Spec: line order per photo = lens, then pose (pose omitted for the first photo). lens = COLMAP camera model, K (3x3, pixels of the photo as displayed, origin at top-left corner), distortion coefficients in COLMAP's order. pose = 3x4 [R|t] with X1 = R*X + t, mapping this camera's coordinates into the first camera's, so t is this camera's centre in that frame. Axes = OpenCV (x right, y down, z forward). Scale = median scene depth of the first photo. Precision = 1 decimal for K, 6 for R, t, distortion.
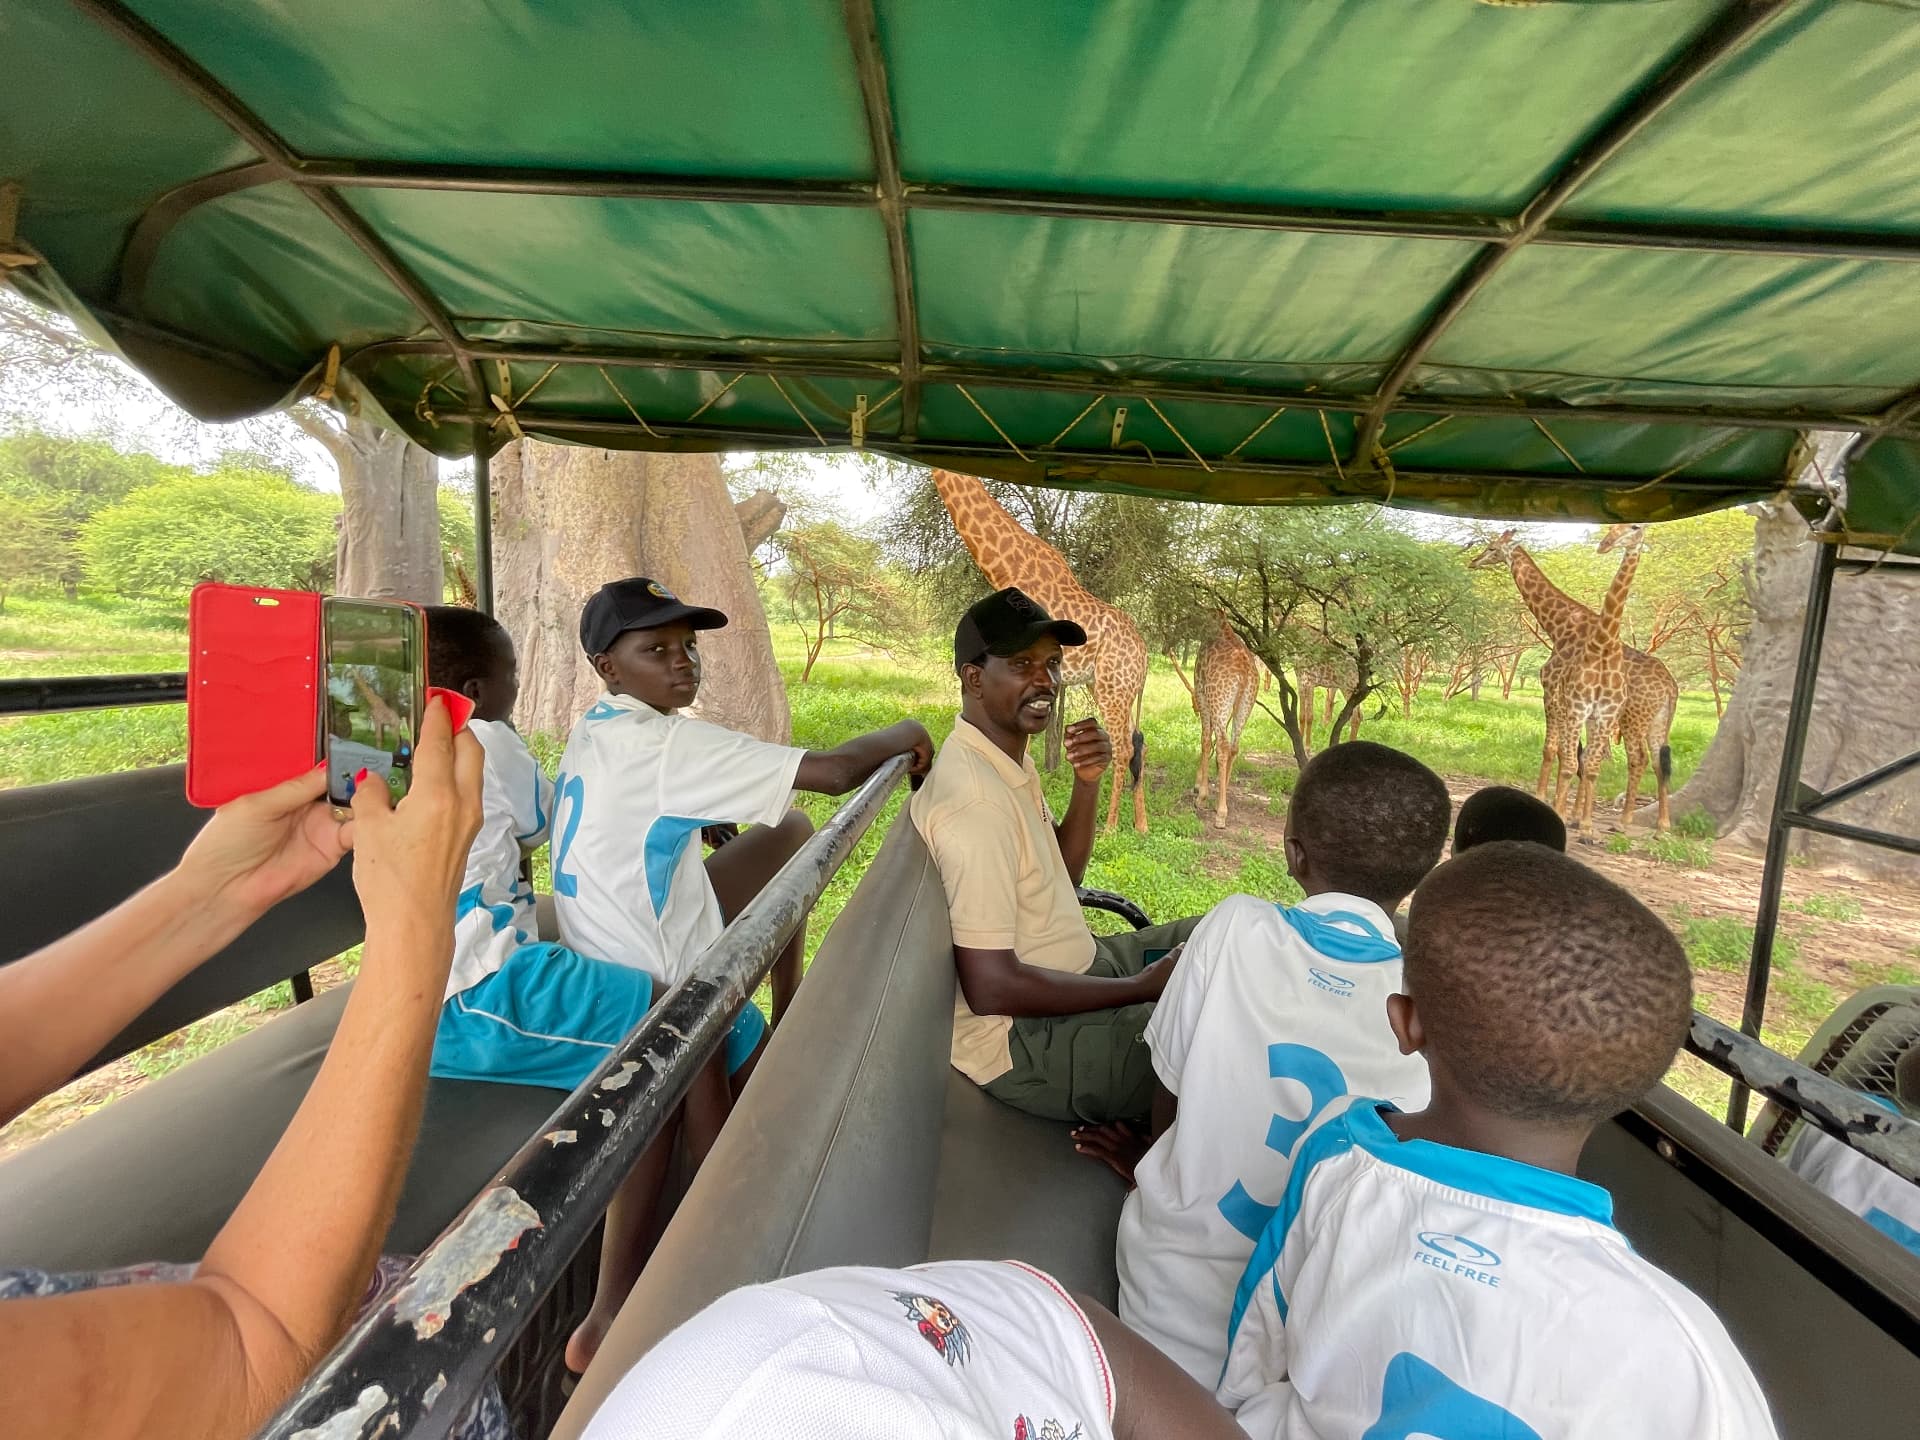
lens RADIAL K [[779.0, 0, 964.6], [0, 779.0, 718.8], [0, 0, 1]] dist [0.002231, -0.000018]
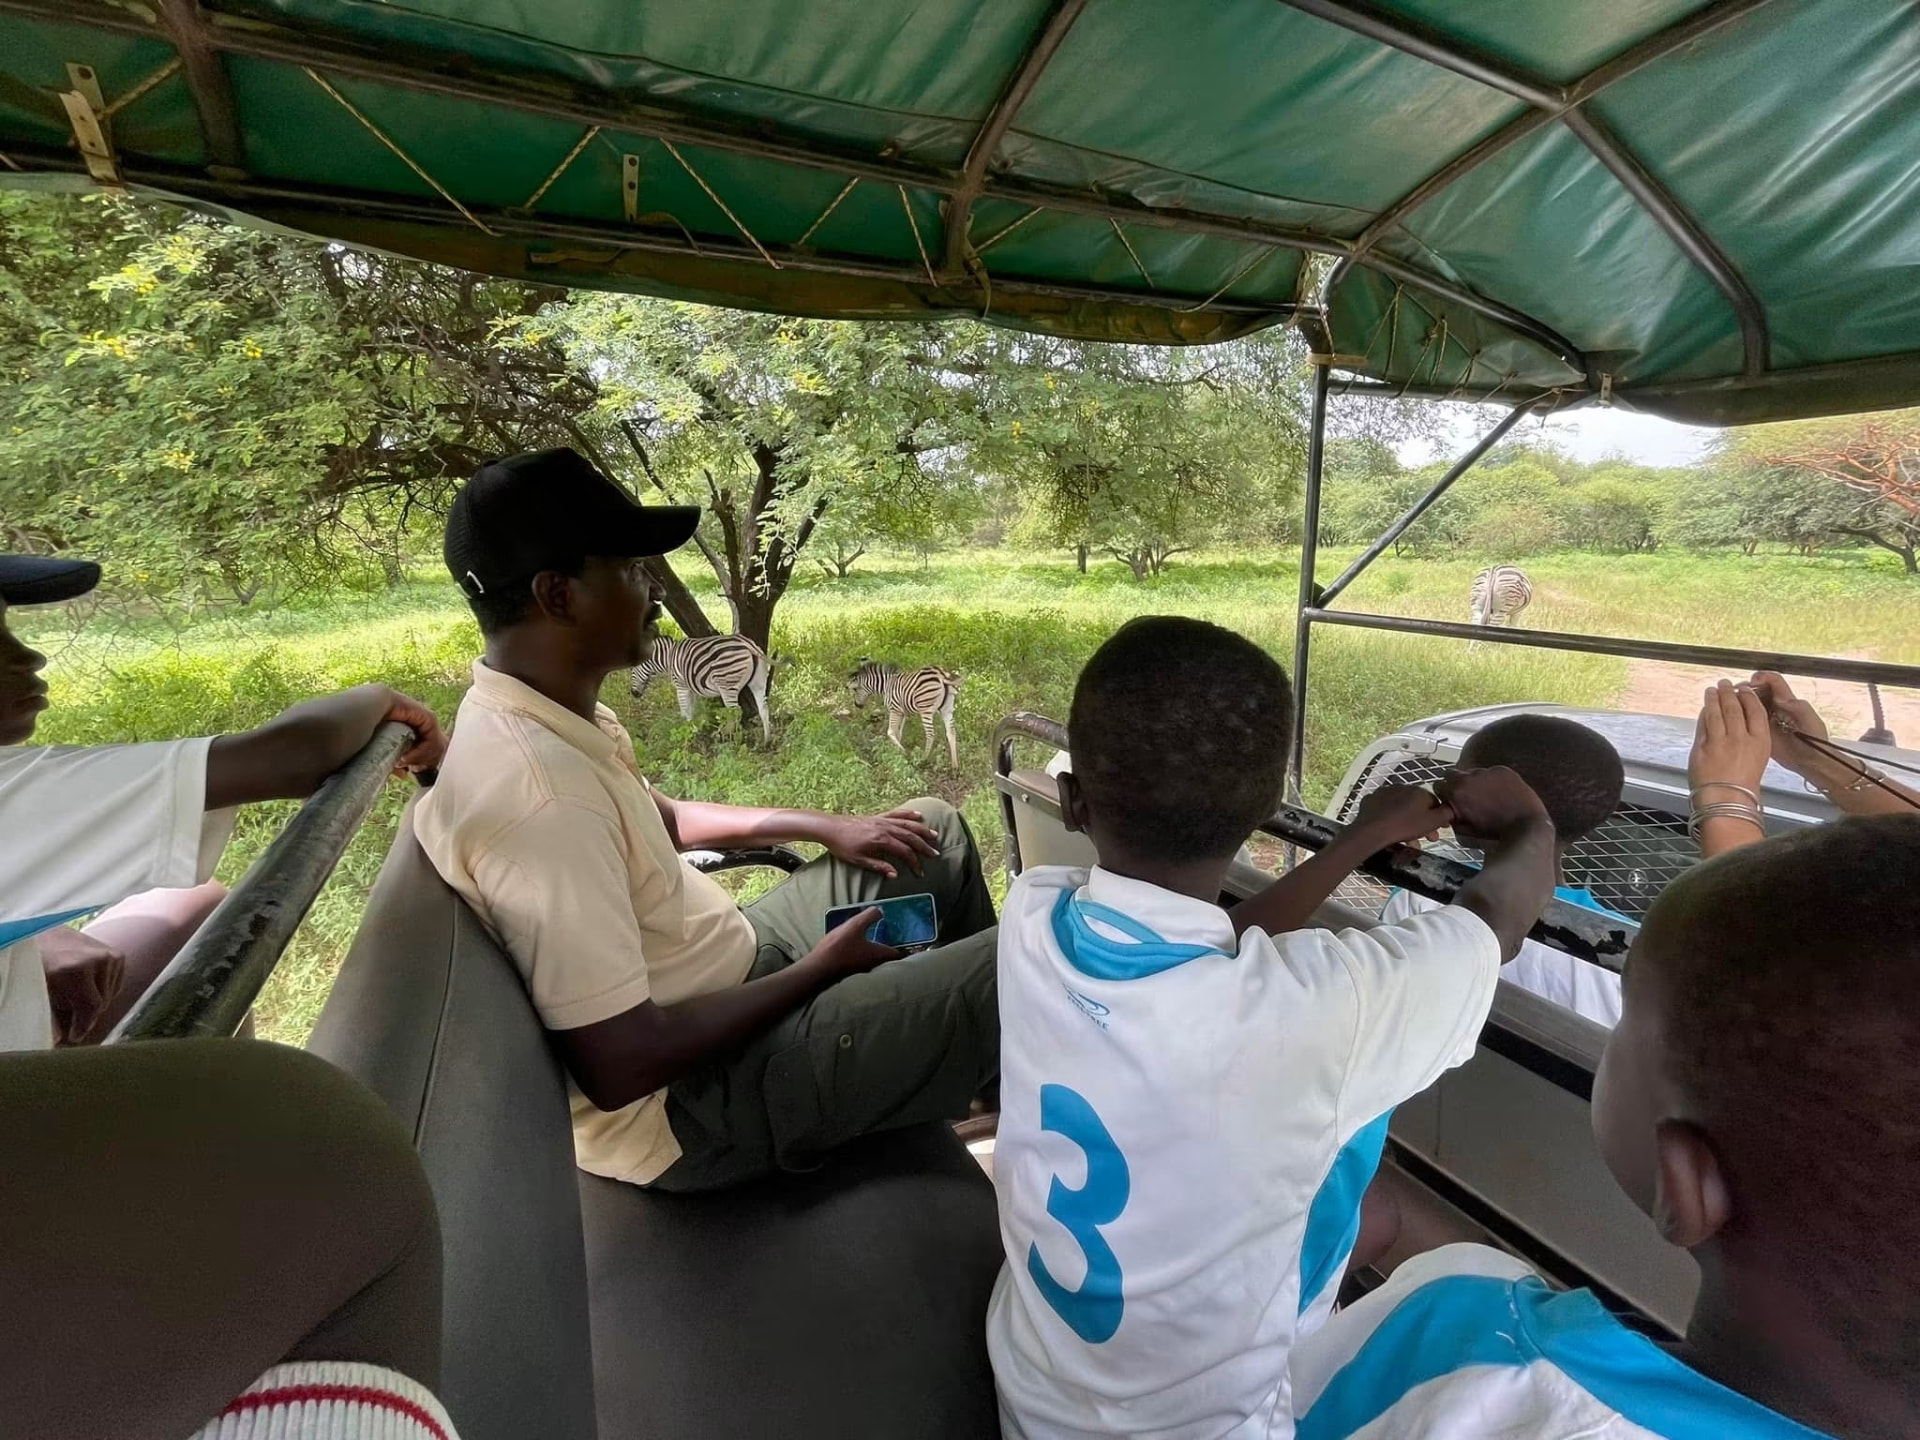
lens RADIAL K [[779.0, 0, 963.1], [0, 779.0, 714.6], [0, 0, 1]] dist [0.002231, -0.000018]
pose [[0.849616, -0.218257, 0.480120, 0.021259], [0.144293, 0.971813, 0.186436, -0.020861], [-0.507278, -0.089121, 0.857162, 0.261010]]
